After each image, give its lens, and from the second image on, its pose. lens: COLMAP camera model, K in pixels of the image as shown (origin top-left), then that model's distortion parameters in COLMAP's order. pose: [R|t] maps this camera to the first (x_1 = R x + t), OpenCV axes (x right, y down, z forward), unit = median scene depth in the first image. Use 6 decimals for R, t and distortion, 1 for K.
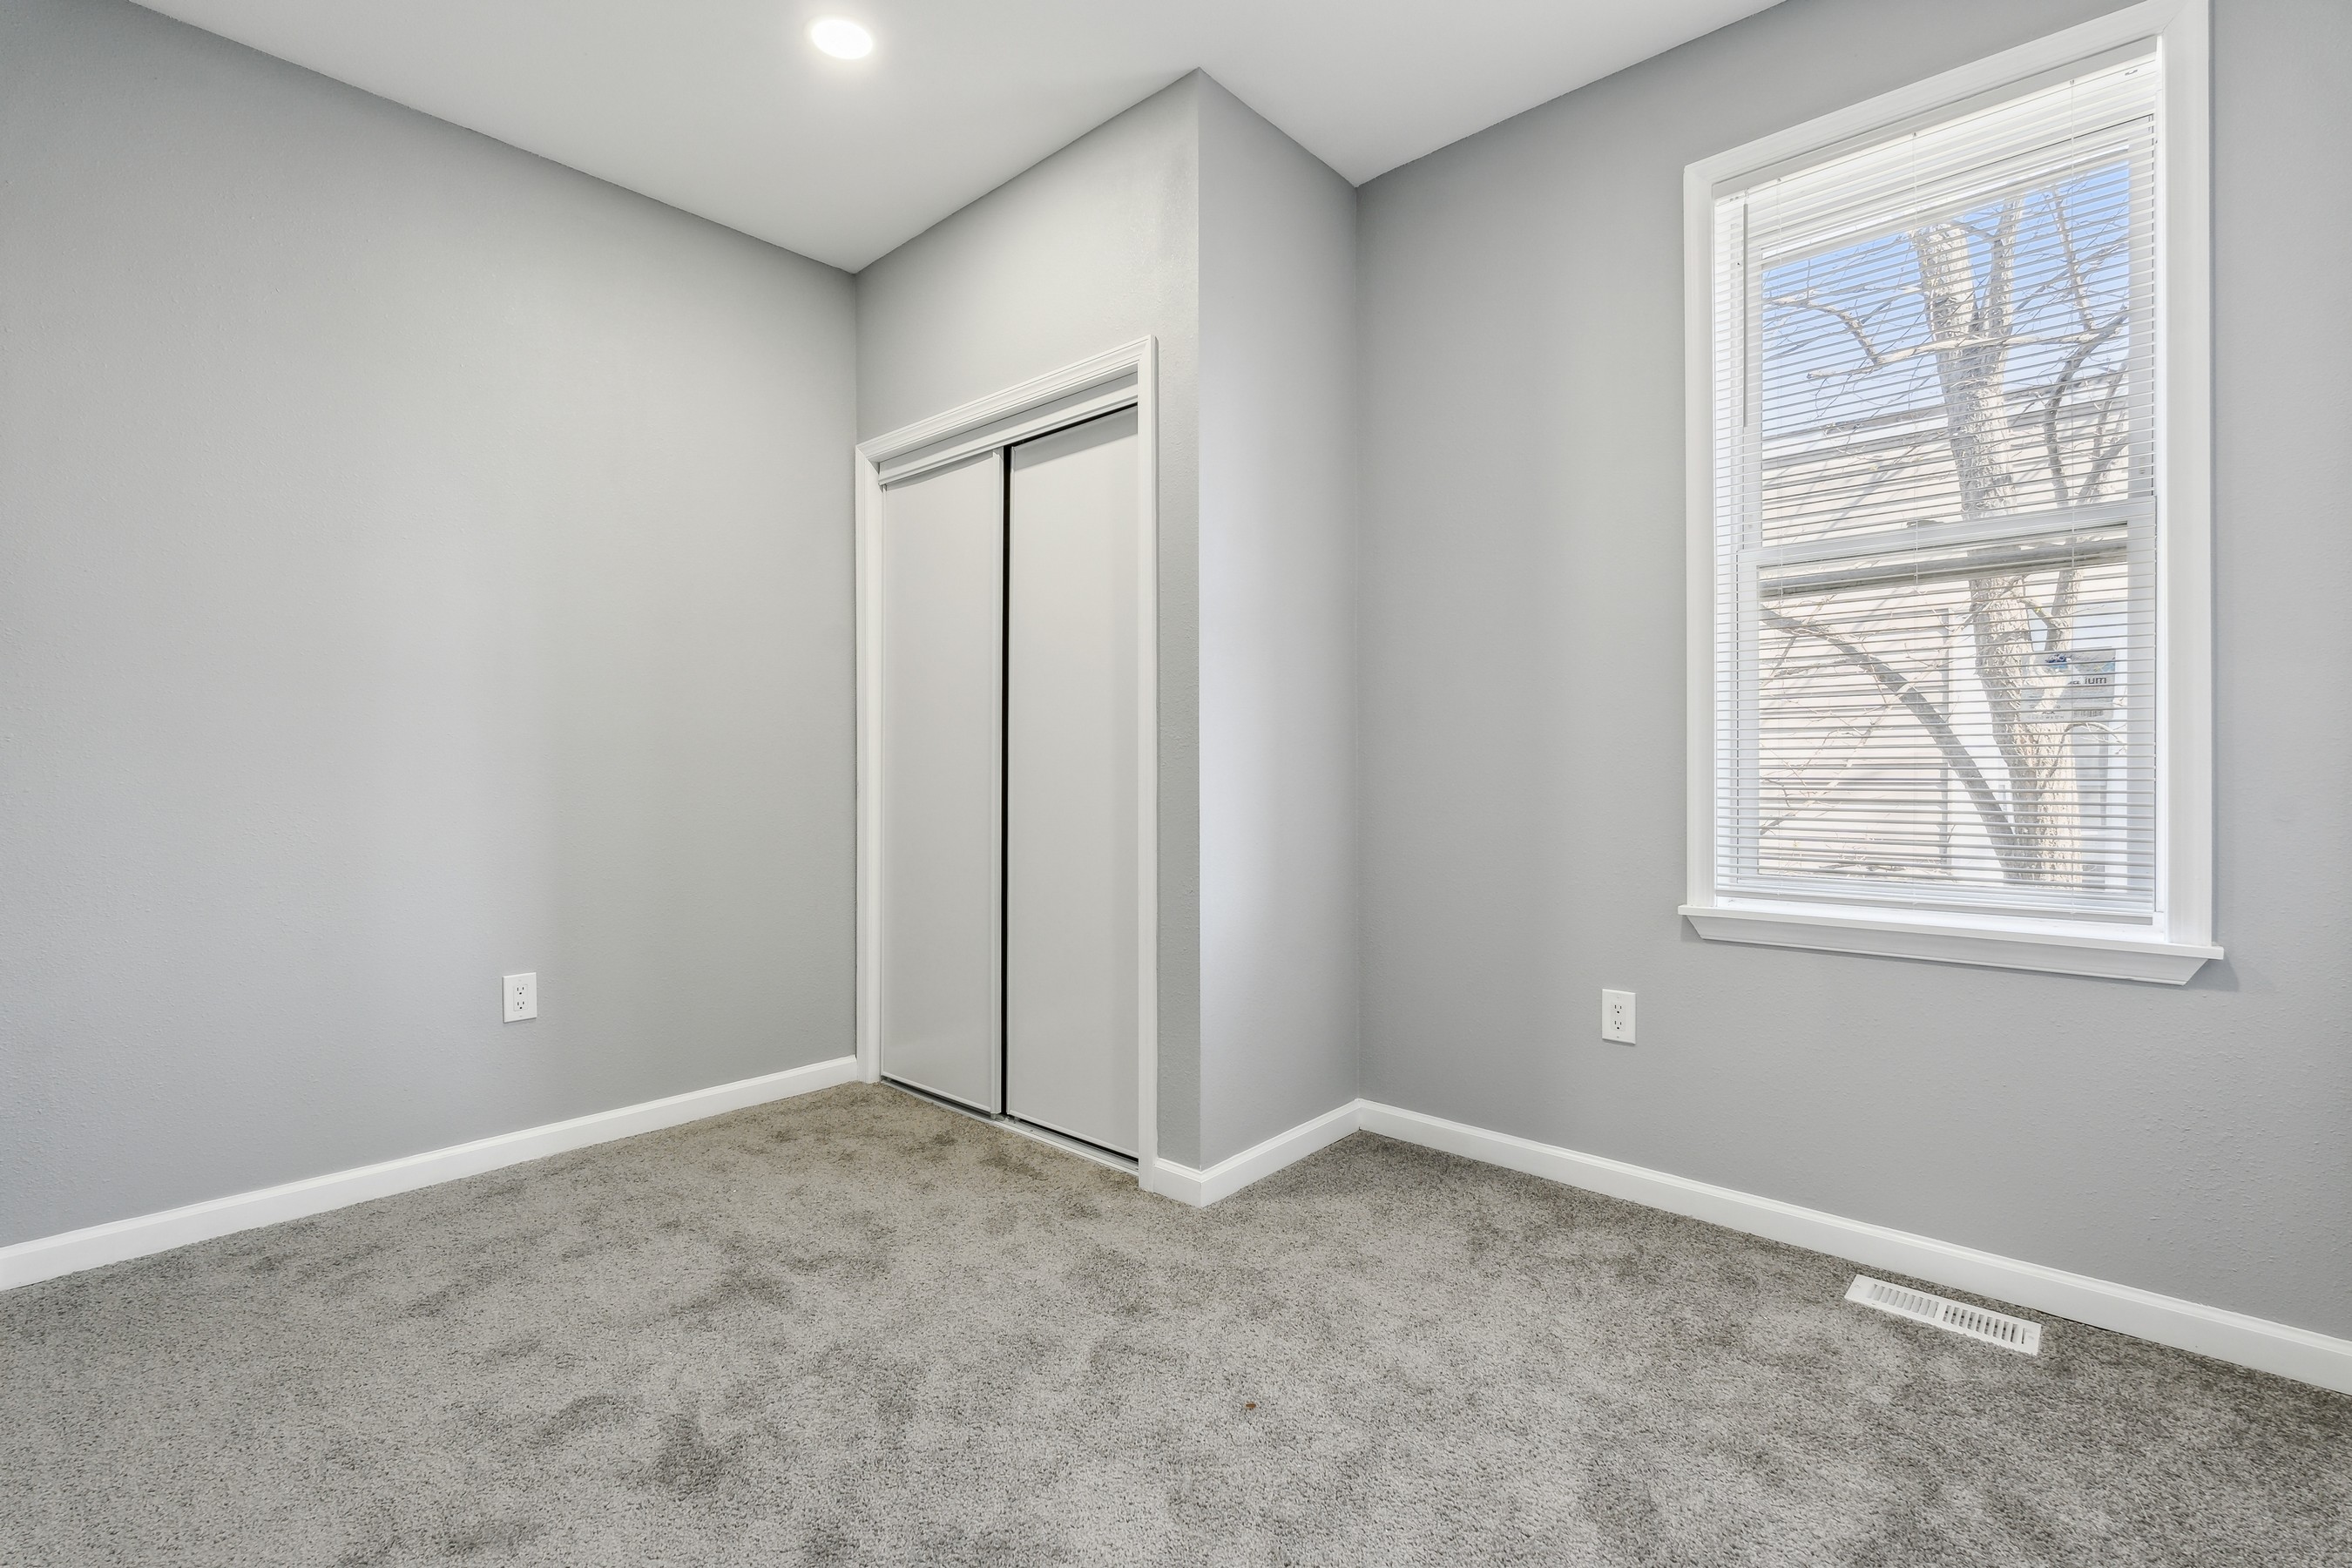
lens RADIAL K [[1050.3, 0, 1156.6], [0, 1050.3, 778.5], [0, 0, 1]] dist [-0.000204, -0.000161]
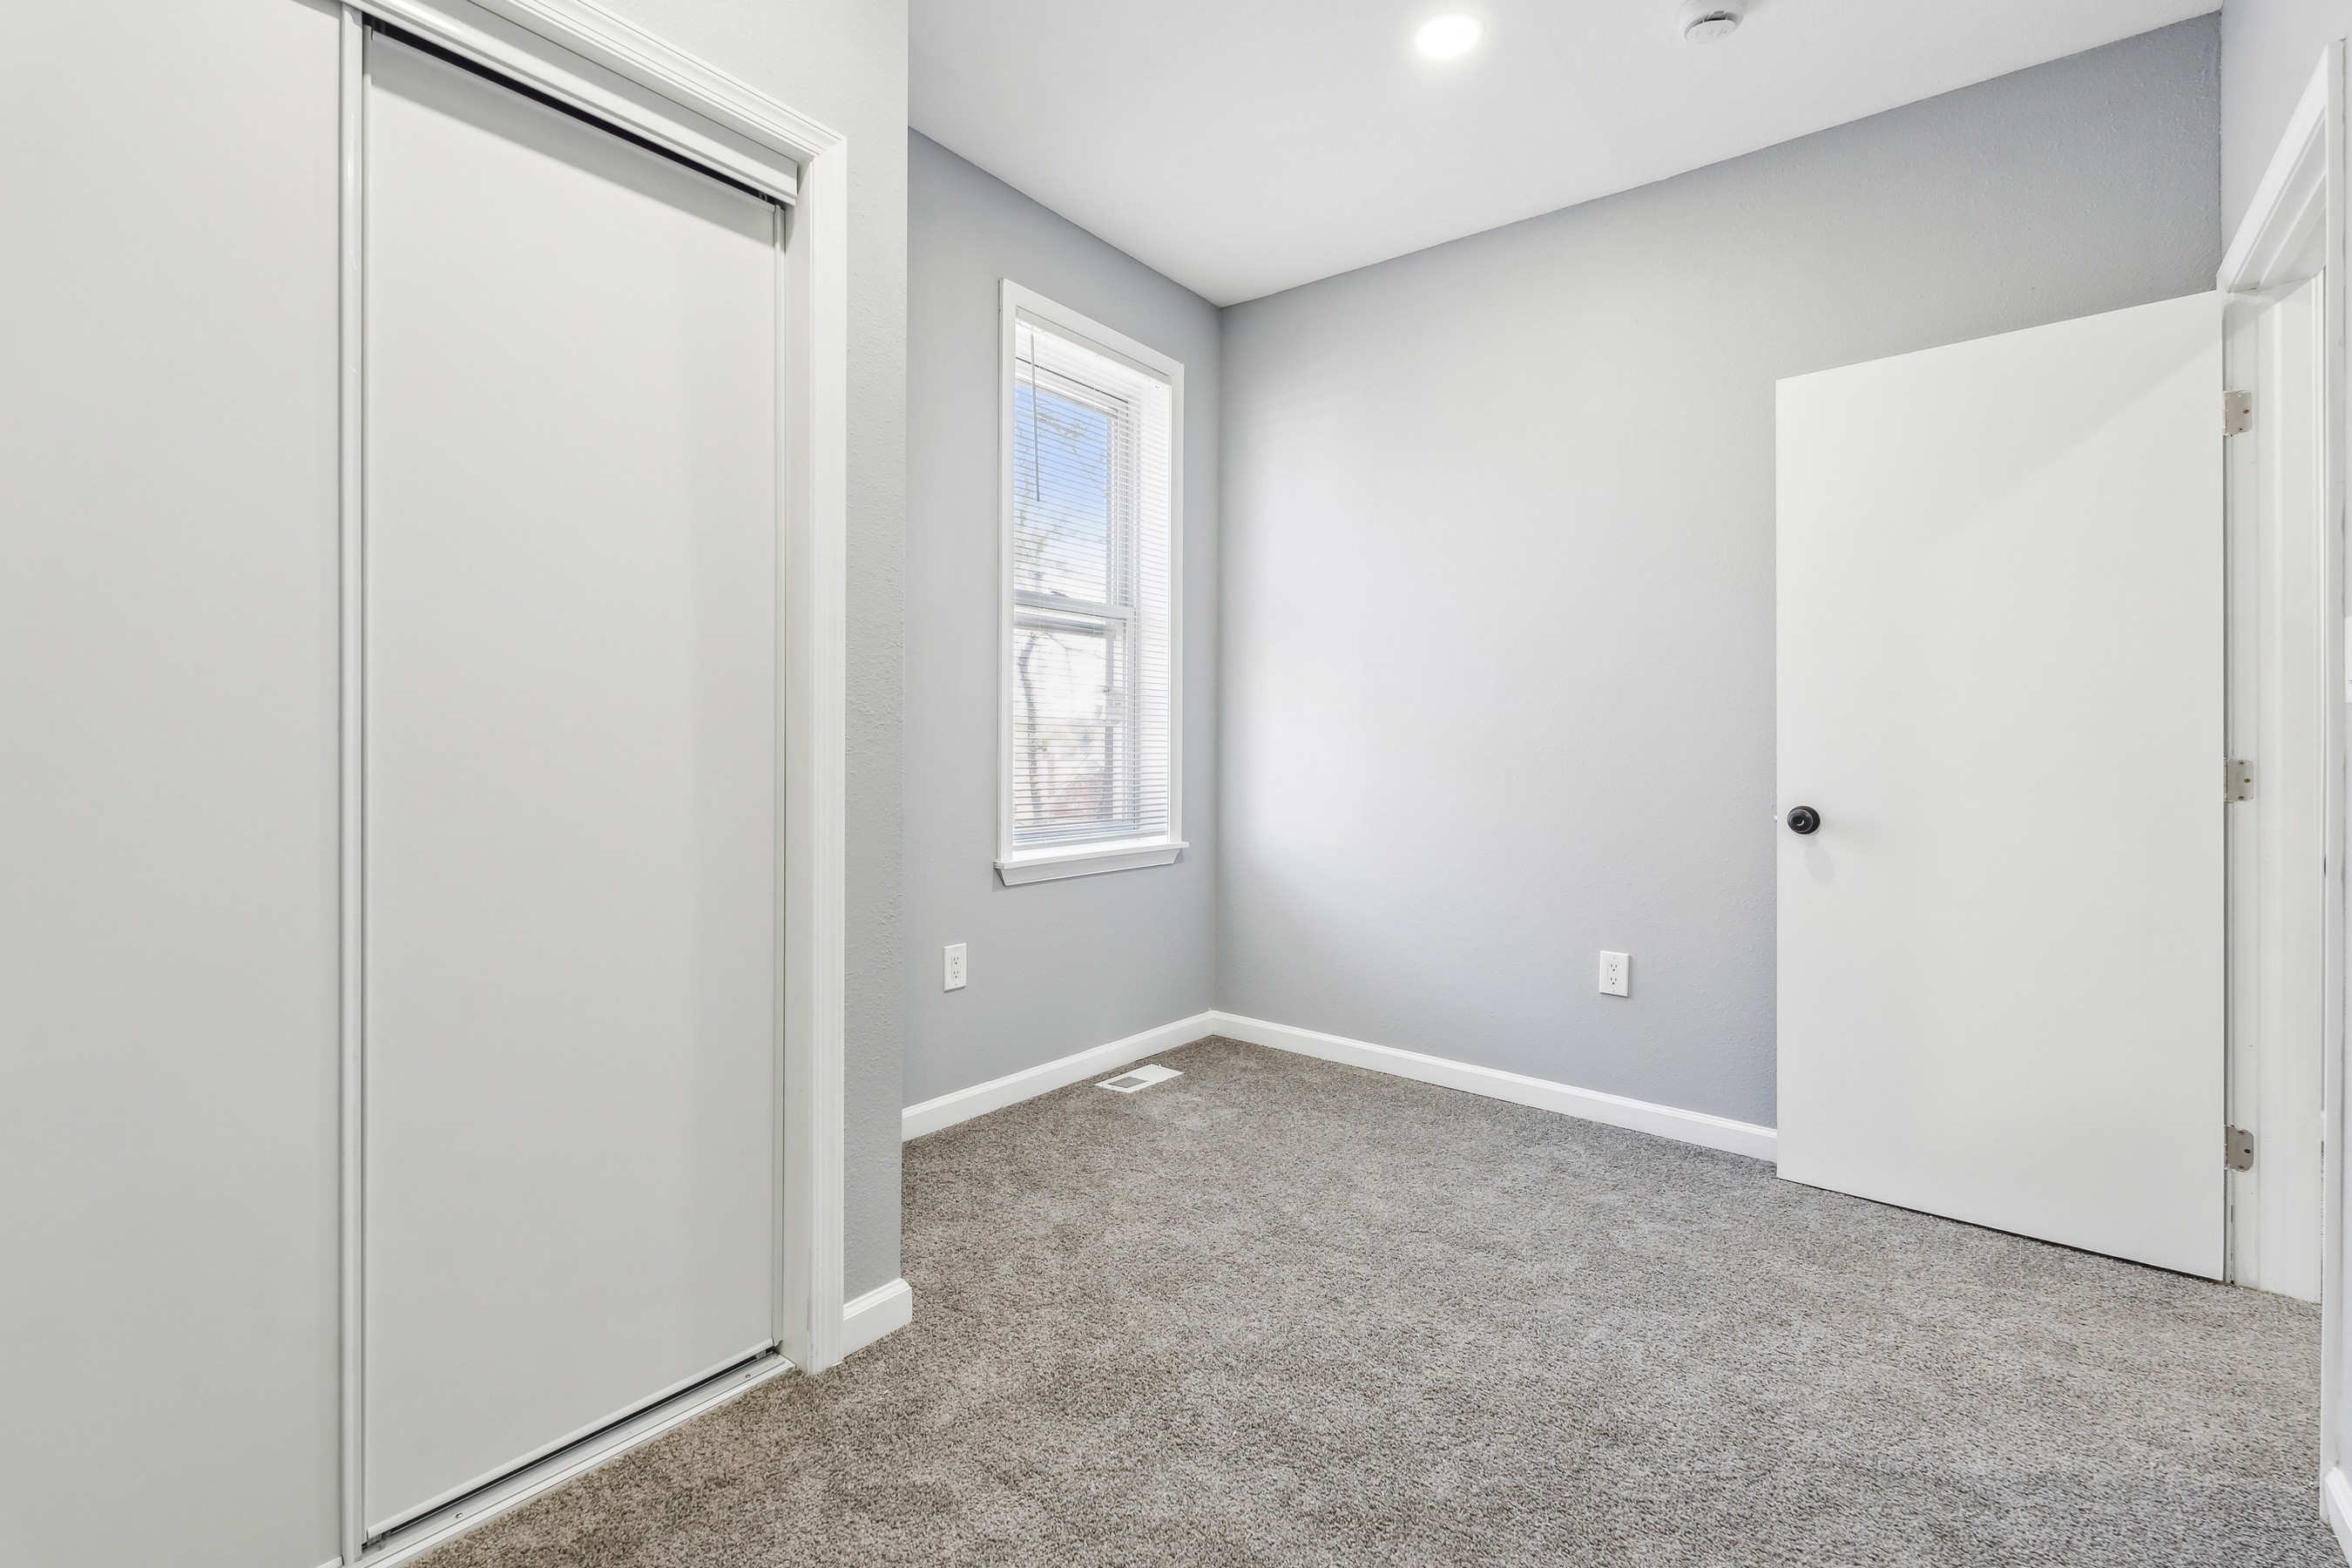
lens RADIAL K [[1050.4, 0, 1164.5], [0, 1050.4, 760.5], [0, 0, 1]] dist [-0.001281, 0.000023]
pose [[-0.063979, -0.017484, 0.997798, -0.779089], [0.001636, 0.999843, 0.017625, -0.025087], [-0.997950, 0.002760, -0.063940, 0.898601]]
